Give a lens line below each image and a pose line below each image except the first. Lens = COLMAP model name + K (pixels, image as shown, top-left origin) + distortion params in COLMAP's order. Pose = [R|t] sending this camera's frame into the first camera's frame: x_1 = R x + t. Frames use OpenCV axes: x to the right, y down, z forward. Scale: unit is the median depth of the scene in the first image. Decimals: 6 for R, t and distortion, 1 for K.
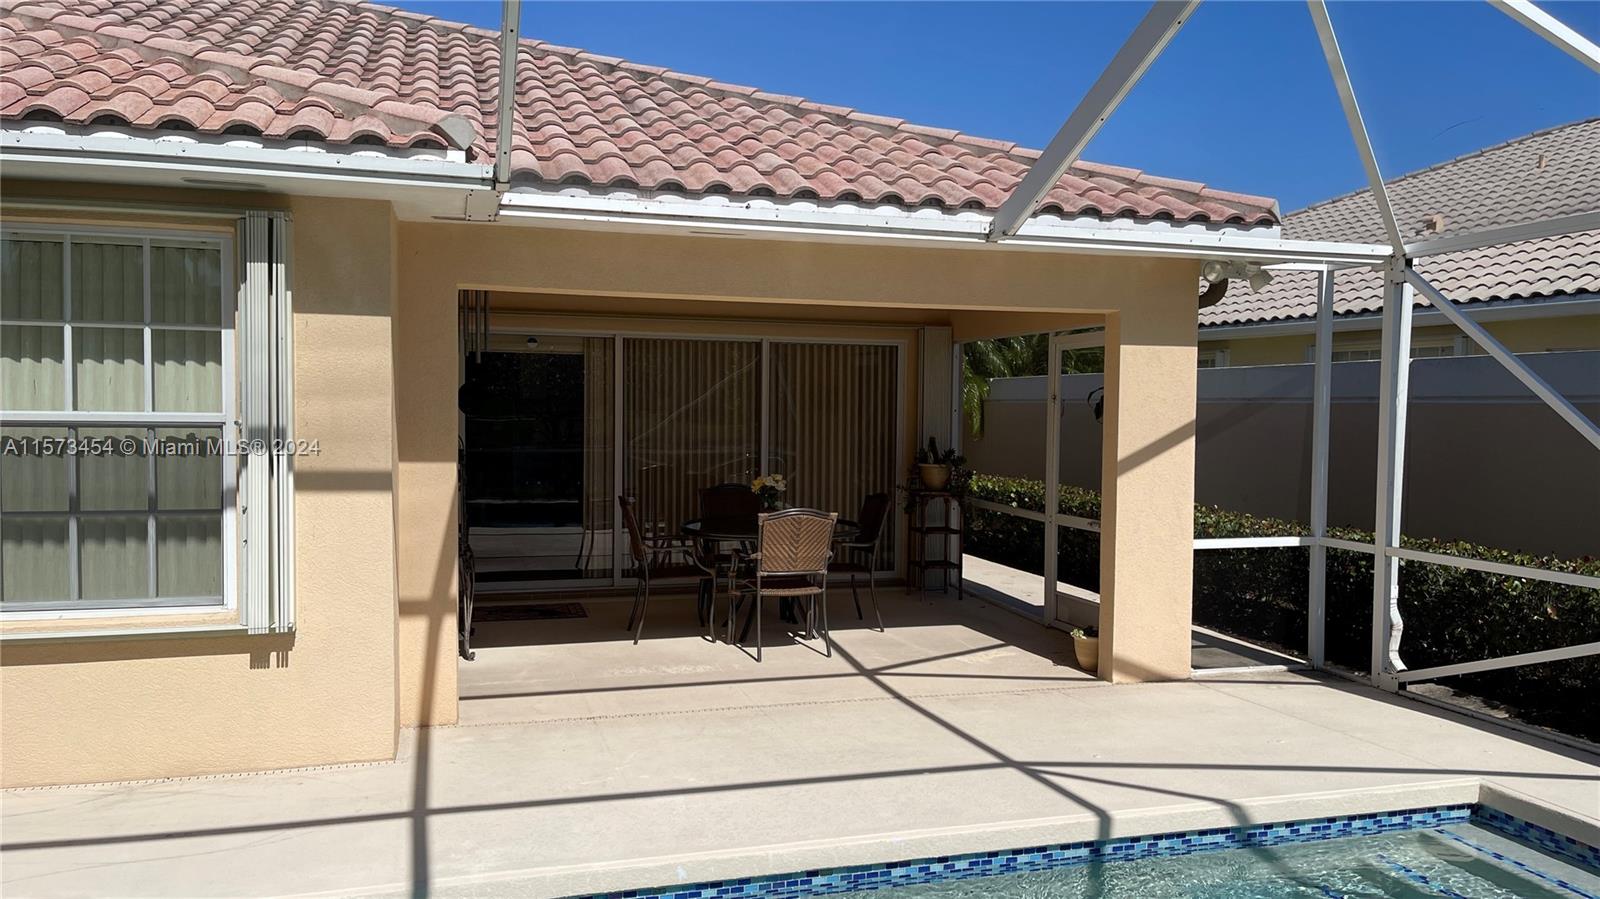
lens RADIAL K [[1202.1, 0, 806.6], [0, 1202.1, 441.1], [0, 0, 1]] dist [0.067361, -0.076167]
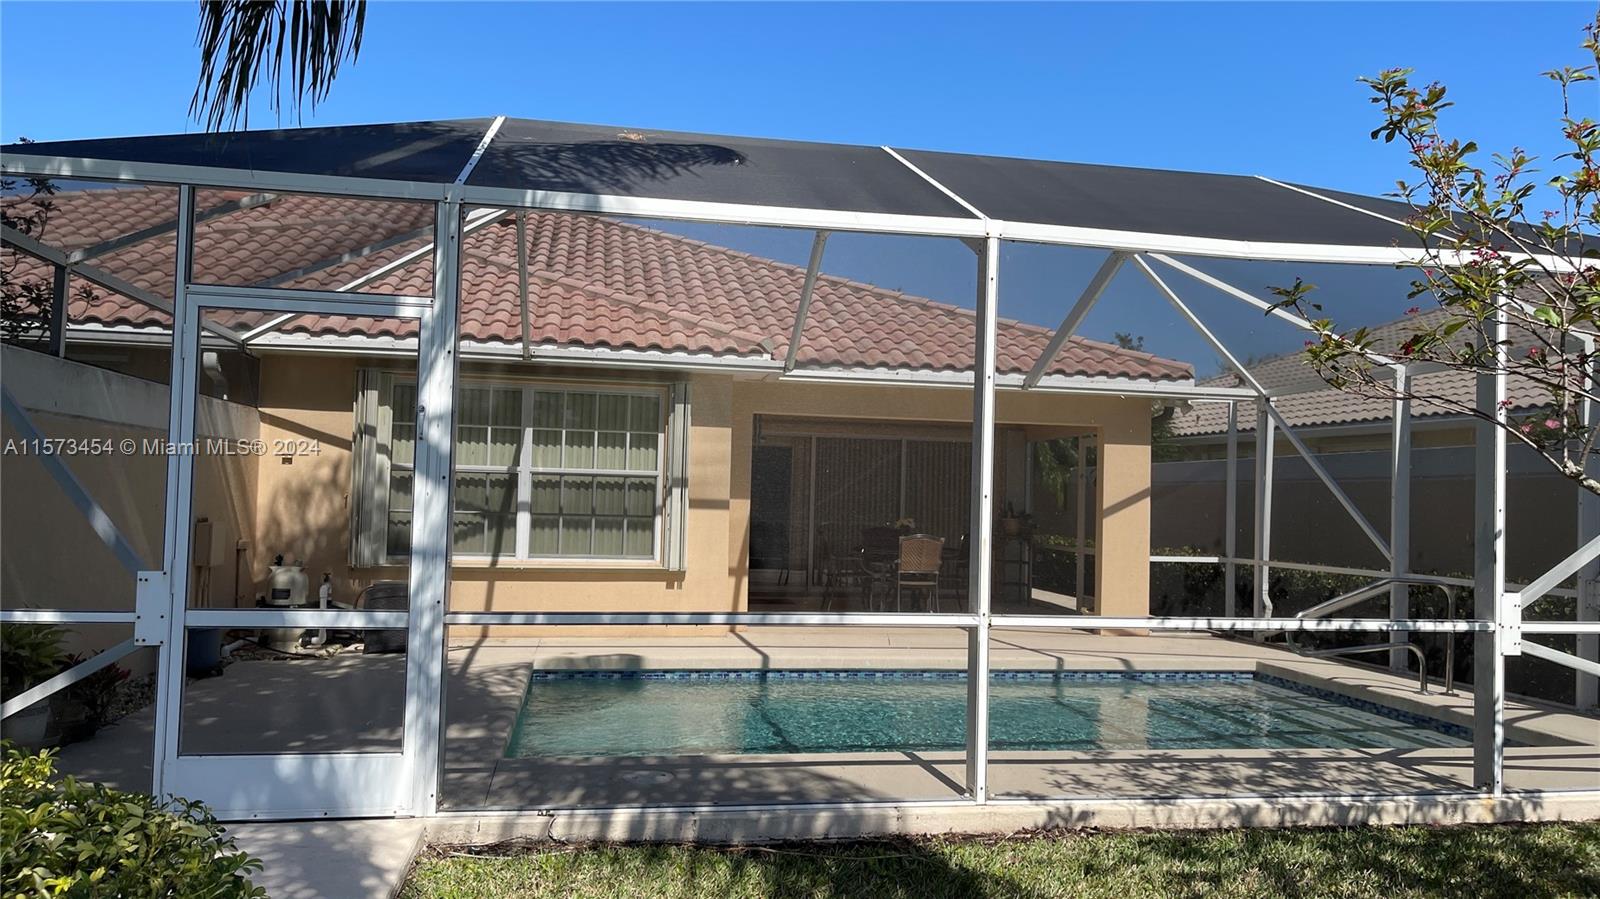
lens RADIAL K [[1202.1, 0, 789.8], [0, 1202.1, 462.0], [0, 0, 1]] dist [0.067361, -0.076167]
pose [[0.992294, 0.011574, -0.123364, 0.018463], [-0.018973, 0.998079, -0.058978, 0.062953], [0.122445, 0.060864, 0.990607, -0.850308]]
